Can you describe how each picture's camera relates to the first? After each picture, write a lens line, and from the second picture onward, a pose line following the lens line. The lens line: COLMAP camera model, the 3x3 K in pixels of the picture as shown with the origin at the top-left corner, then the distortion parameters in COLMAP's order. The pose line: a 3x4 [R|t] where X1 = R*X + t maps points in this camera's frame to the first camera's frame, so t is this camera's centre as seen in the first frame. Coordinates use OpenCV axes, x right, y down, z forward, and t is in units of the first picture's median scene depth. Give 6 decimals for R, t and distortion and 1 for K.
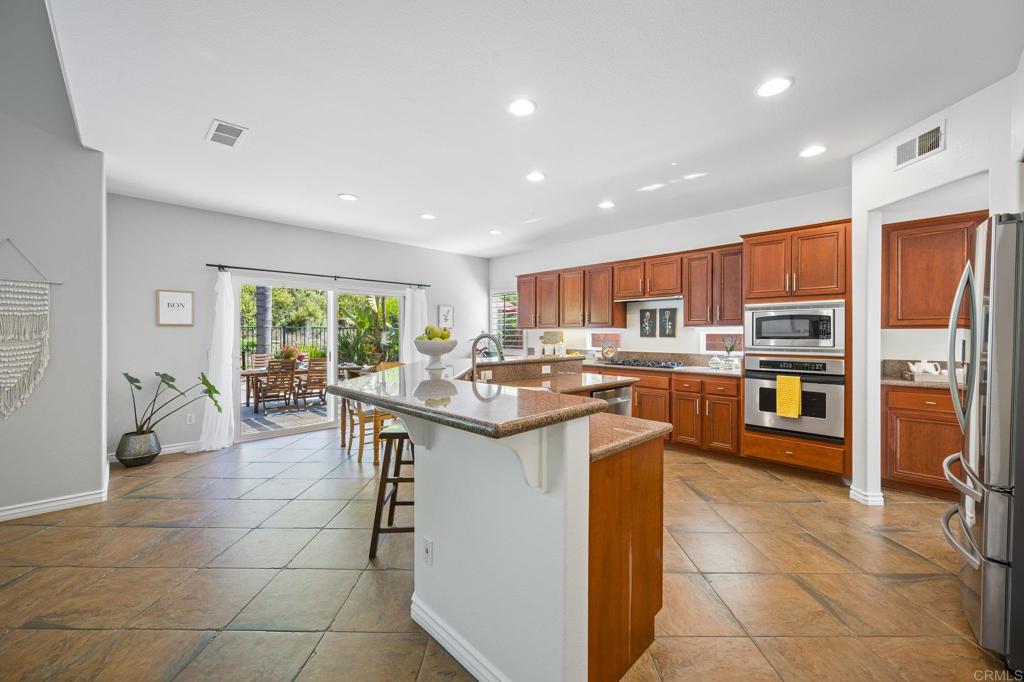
lens RADIAL K [[399.6, 0, 509.5], [0, 399.6, 334.7], [0, 0, 1]] dist [-0.000827, -0.000290]
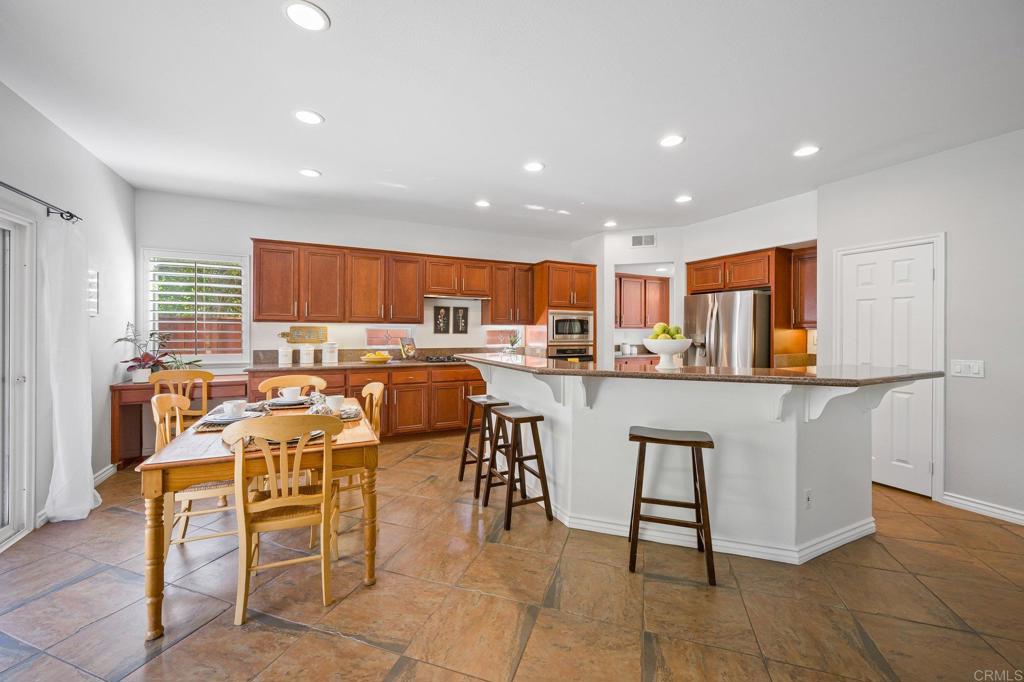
lens RADIAL K [[399.6, 0, 510.9], [0, 399.6, 331.6], [0, 0, 1]] dist [-0.000827, -0.000290]
pose [[0.311885, -0.002421, 0.950117, -0.815757], [-0.004601, 0.999981, 0.004058, -0.005082], [-0.950109, -0.005637, 0.311868, 0.717202]]
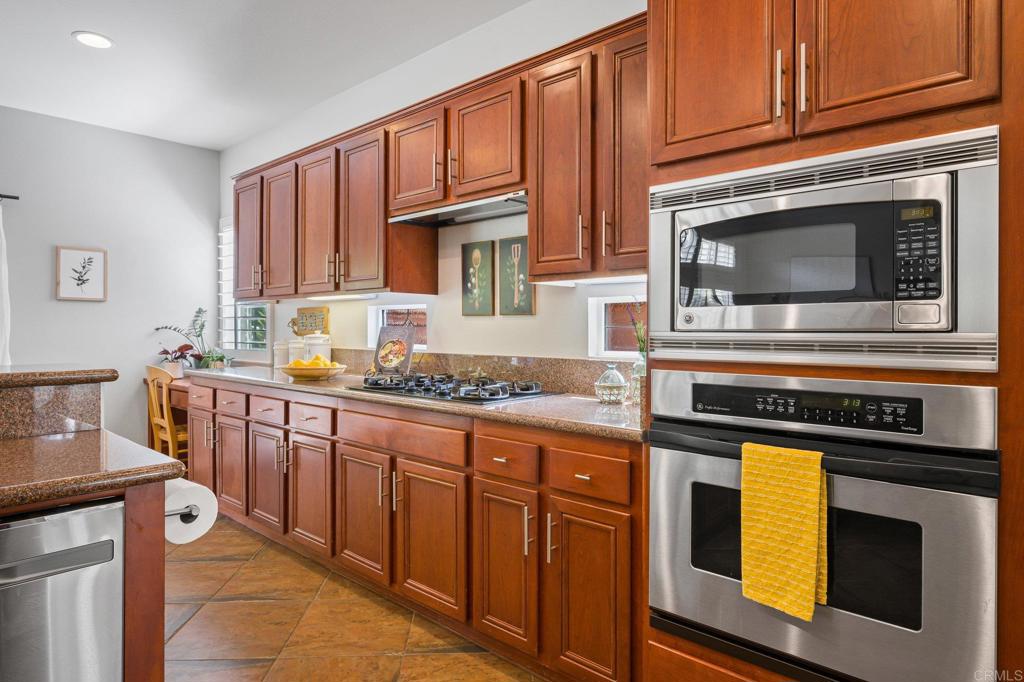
lens RADIAL K [[596.6, 0, 508.9], [0, 596.6, 331.2], [0, 0, 1]] dist [-0.002134, -0.001516]
pose [[0.998192, -0.000607, 0.060100, 0.481823], [0.000368, 0.999992, 0.003996, 0.026508], [-0.060102, -0.003967, 0.998184, 0.605484]]
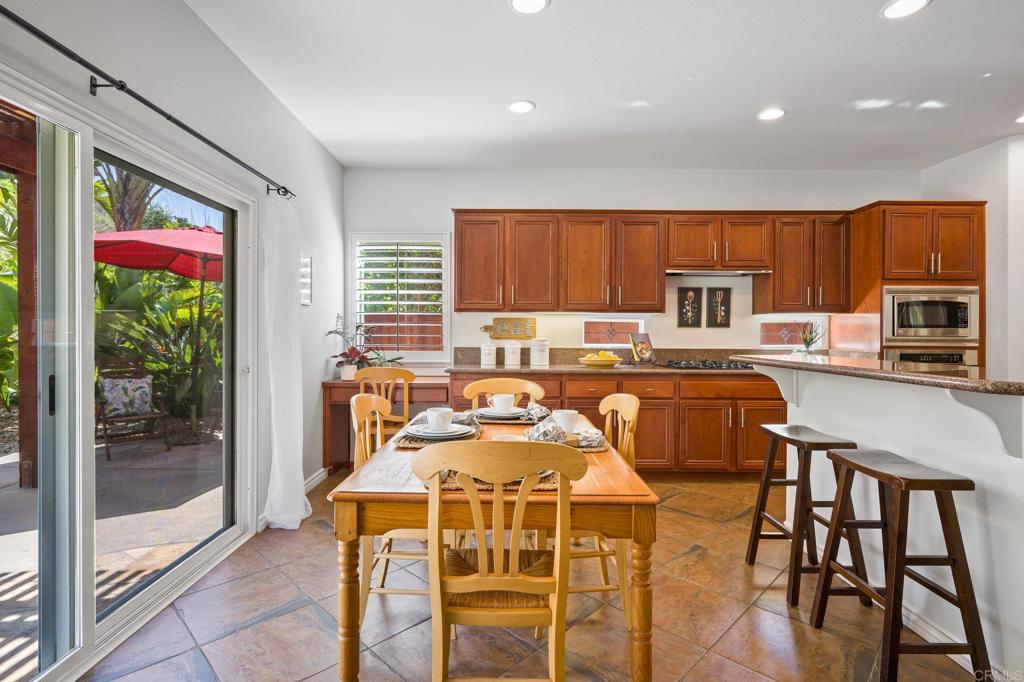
lens RADIAL K [[499.0, 0, 506.6], [0, 499.0, 336.6], [0, 0, 1]] dist [-0.000095, 0.000455]
pose [[0.698013, -0.005776, 0.716062, -0.708607], [-0.002987, 0.999935, 0.010977, 0.019691], [-0.716079, -0.009801, 0.697950, 0.873916]]
